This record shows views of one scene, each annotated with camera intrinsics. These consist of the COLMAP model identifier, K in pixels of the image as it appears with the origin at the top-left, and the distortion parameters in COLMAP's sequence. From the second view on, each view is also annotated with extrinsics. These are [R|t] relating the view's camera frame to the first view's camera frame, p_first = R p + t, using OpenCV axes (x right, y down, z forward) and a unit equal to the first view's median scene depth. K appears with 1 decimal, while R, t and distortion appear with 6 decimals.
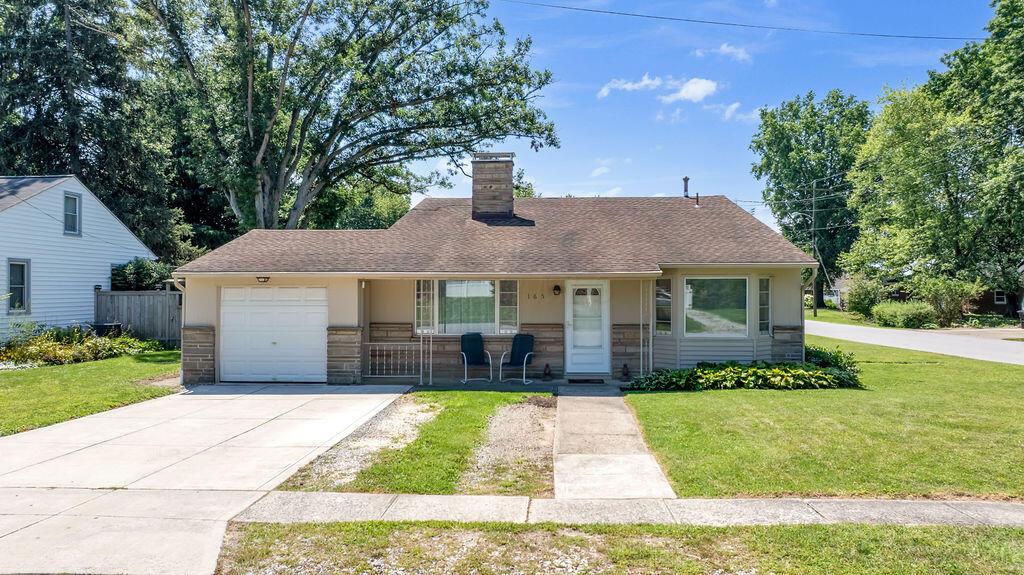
lens RADIAL K [[736.7, 0, 512.0], [0, 736.7, 287.5], [0, 0, 1]] dist [-0.028807, 0.008861]
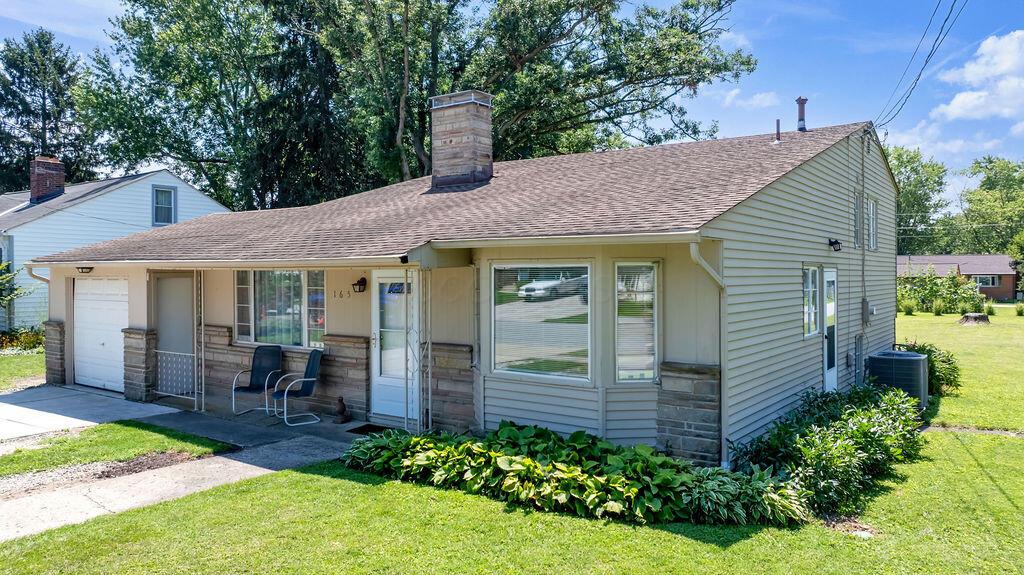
lens RADIAL K [[733.1, 0, 512.0], [0, 733.1, 287.5], [0, 0, 1]] dist [-0.024442, 0.001756]
pose [[0.846654, 0.010384, -0.532042, 0.429062], [0.000089, 0.999807, 0.019655, -0.005844], [0.532143, -0.016688, 0.846490, 0.431438]]
